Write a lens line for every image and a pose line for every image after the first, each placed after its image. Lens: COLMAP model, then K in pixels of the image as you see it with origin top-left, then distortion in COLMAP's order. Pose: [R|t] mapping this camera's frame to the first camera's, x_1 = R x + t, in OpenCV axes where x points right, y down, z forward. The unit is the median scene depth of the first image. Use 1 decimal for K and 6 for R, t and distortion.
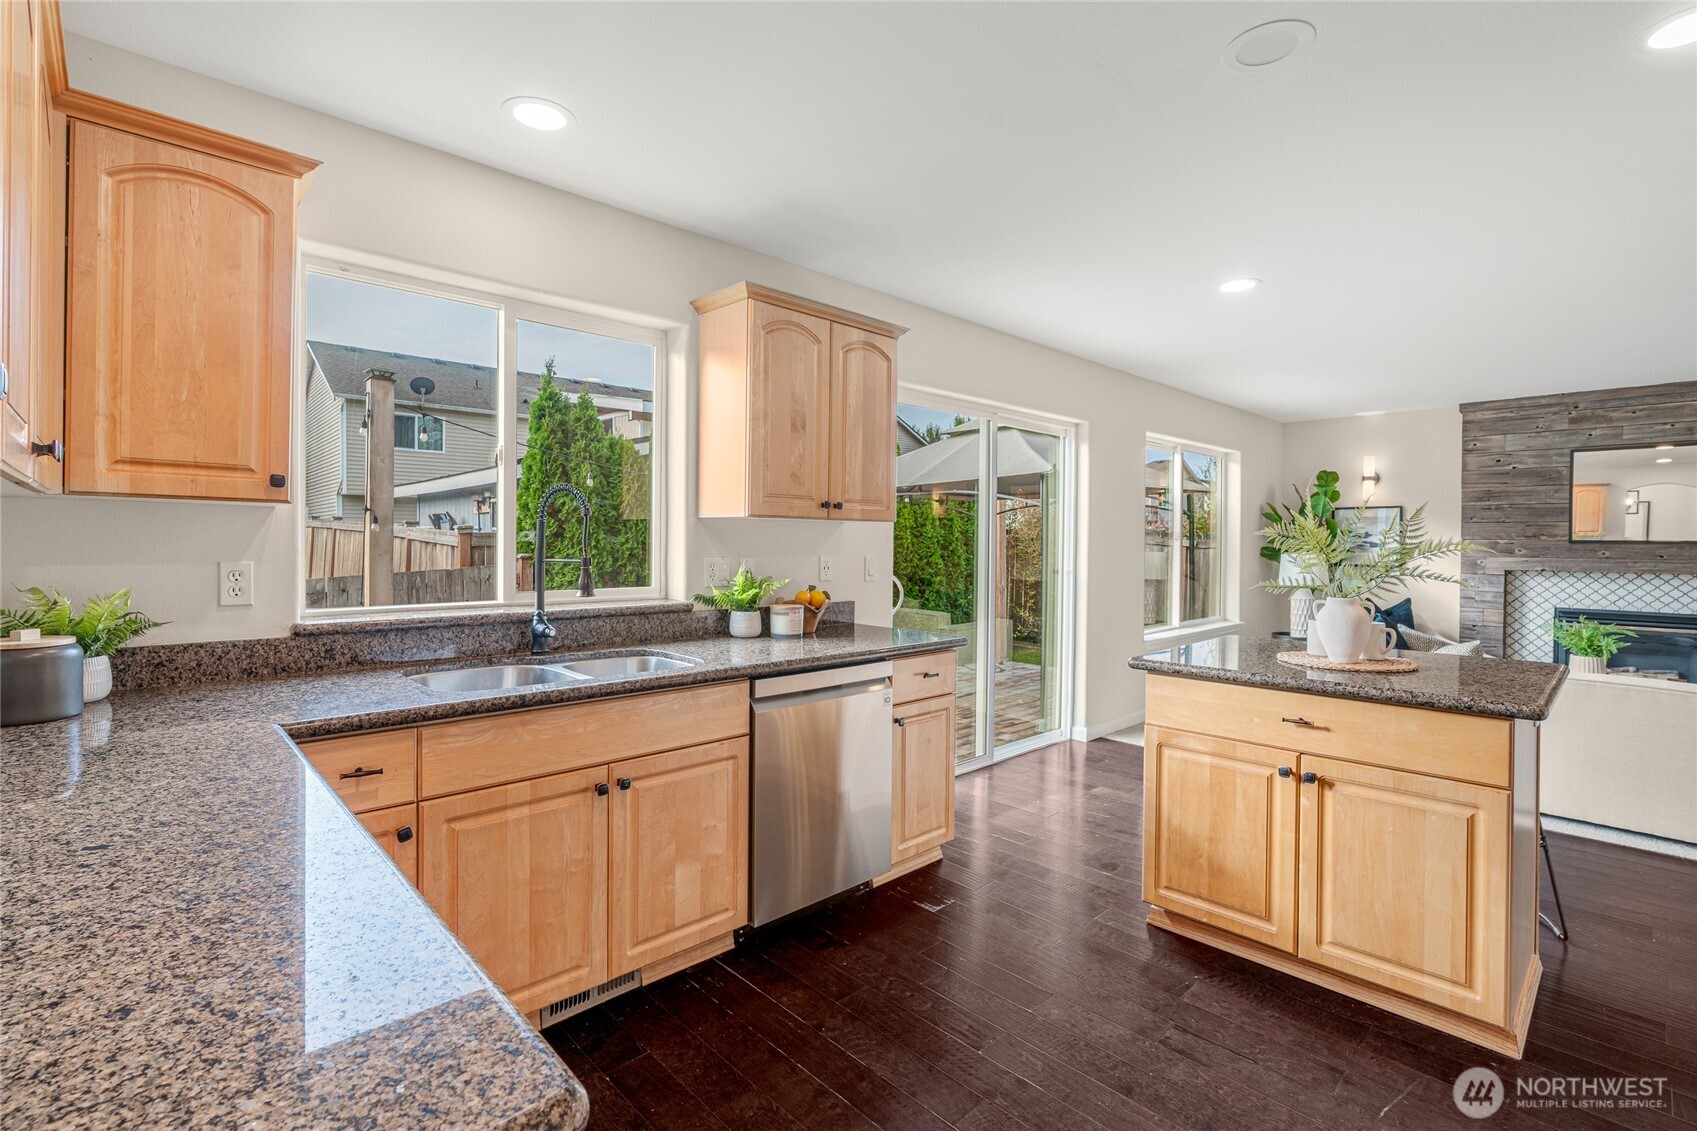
lens RADIAL K [[777.8, 0, 849.3], [0, 777.8, 548.7], [0, 0, 1]] dist [-0.001799, 0.000534]
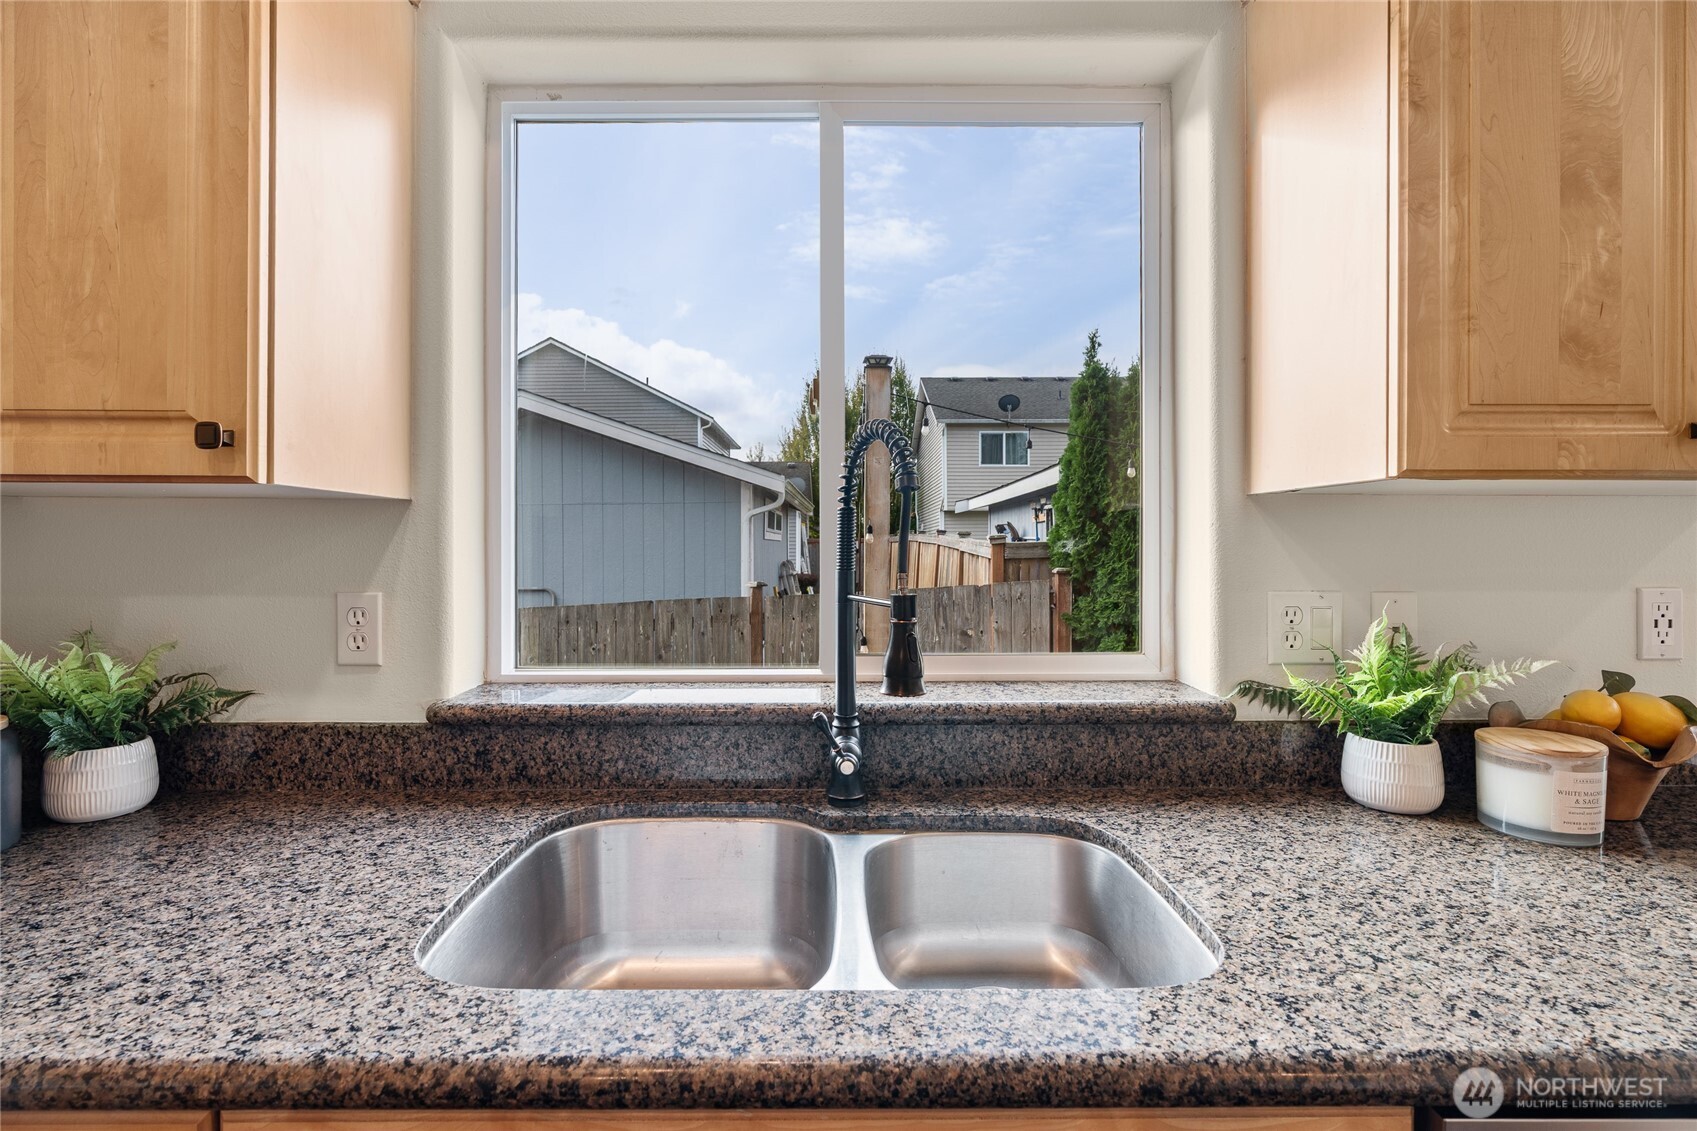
lens RADIAL K [[754.8, 0, 847.6], [0, 754.8, 549.6], [0, 0, 1]] dist [-0.001822, 0.000039]
pose [[0.727353, -0.008739, -0.686208, -0.075154], [0.000307, 0.999923, -0.012410, -0.006316], [0.686264, 0.008816, 0.727299, 0.567007]]
